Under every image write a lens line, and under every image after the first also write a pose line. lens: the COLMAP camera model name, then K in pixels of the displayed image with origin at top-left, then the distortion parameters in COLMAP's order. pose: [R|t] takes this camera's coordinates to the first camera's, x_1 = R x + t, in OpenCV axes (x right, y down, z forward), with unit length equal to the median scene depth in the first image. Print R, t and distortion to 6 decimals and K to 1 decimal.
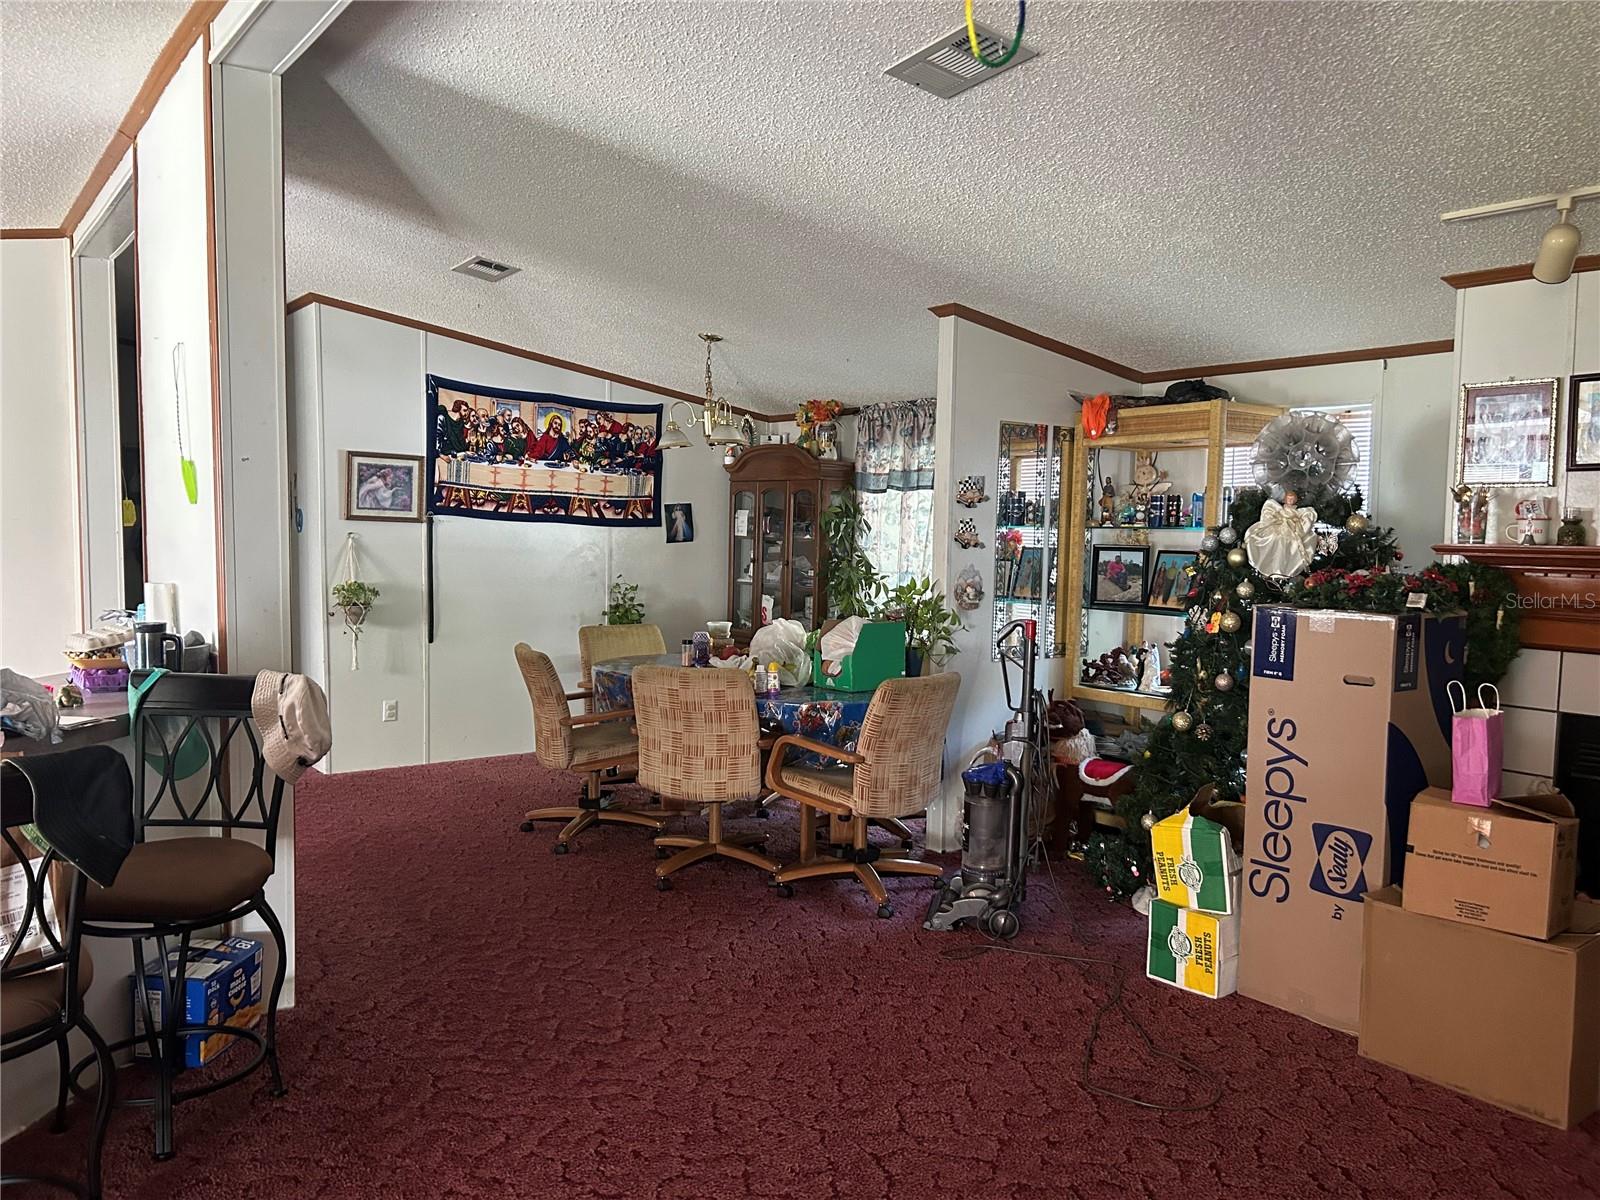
lens RADIAL K [[1203.3, 0, 800.8], [0, 1203.3, 601.4], [0, 0, 1]] dist [0.064889, -0.084948]
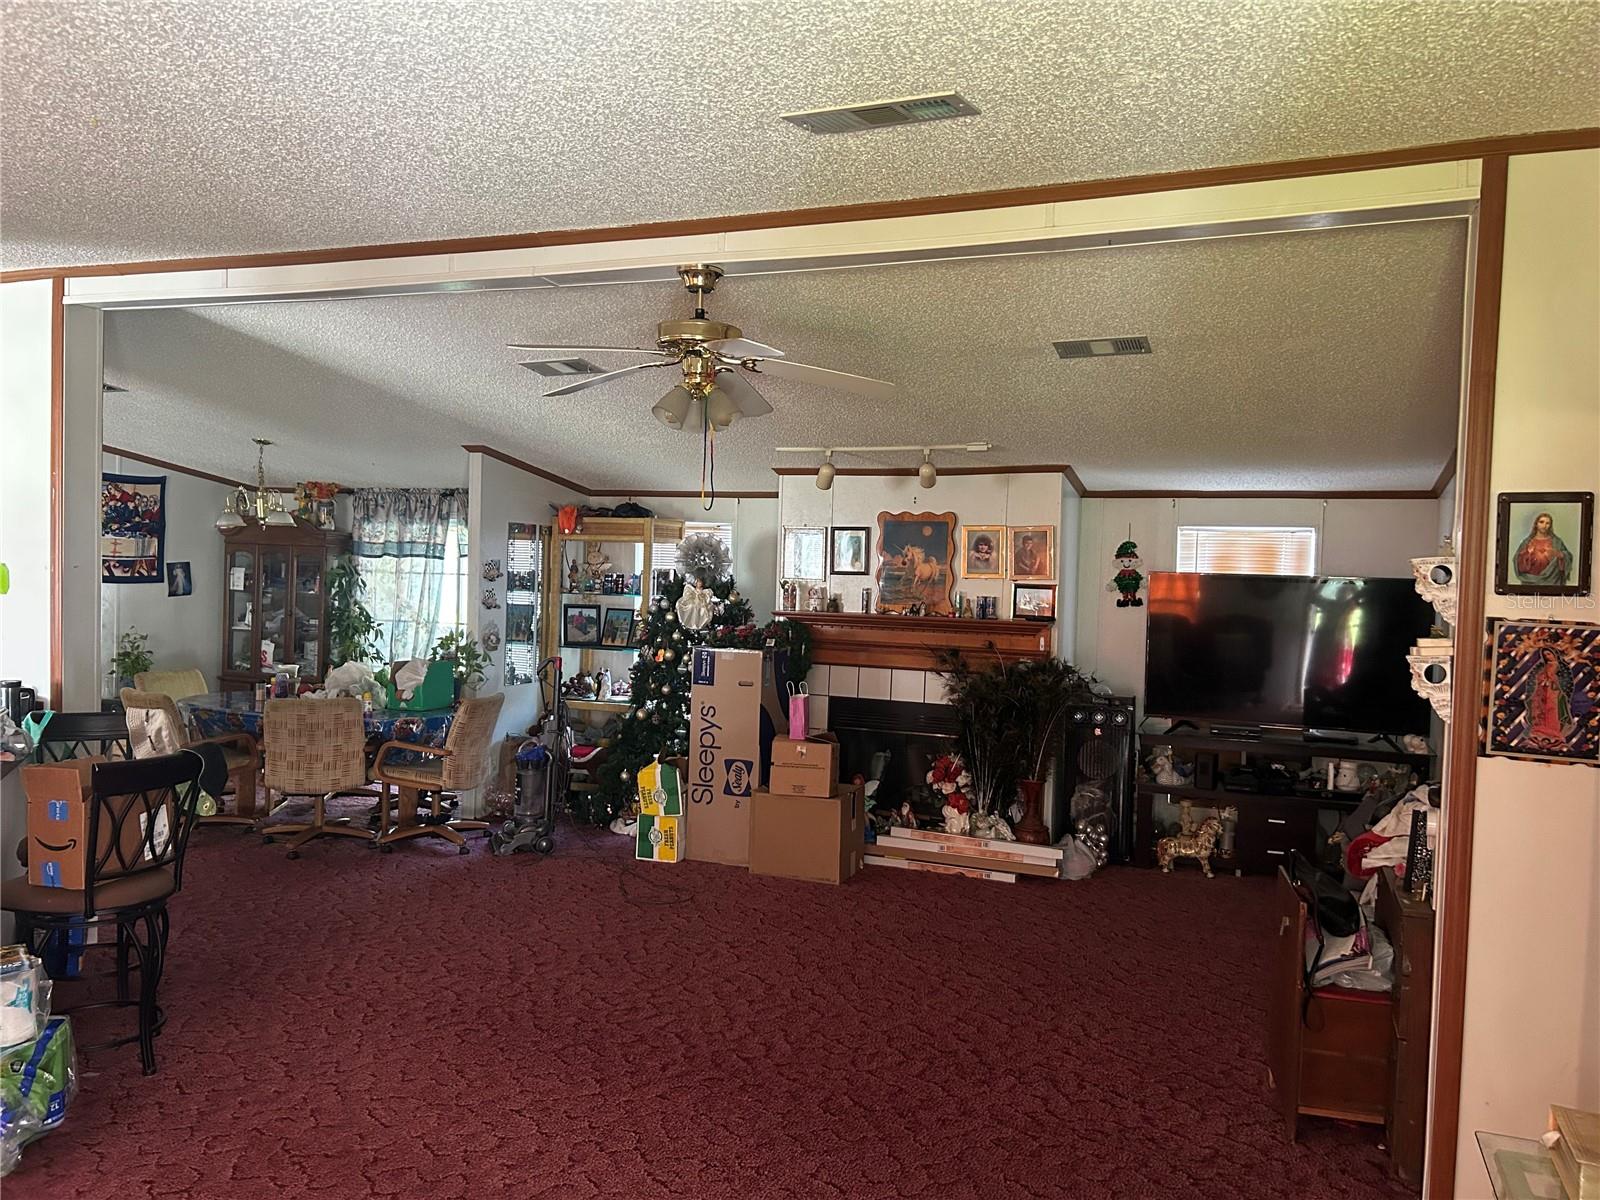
lens RADIAL K [[1203.3, 0, 801.9], [0, 1203.3, 588.1], [0, 0, 1]] dist [0.064889, -0.084948]
pose [[0.853112, -0.001148, 0.521727, -0.377849], [0.017552, 0.999495, -0.026502, -0.029323], [-0.521433, 0.031767, 0.852701, -0.563619]]
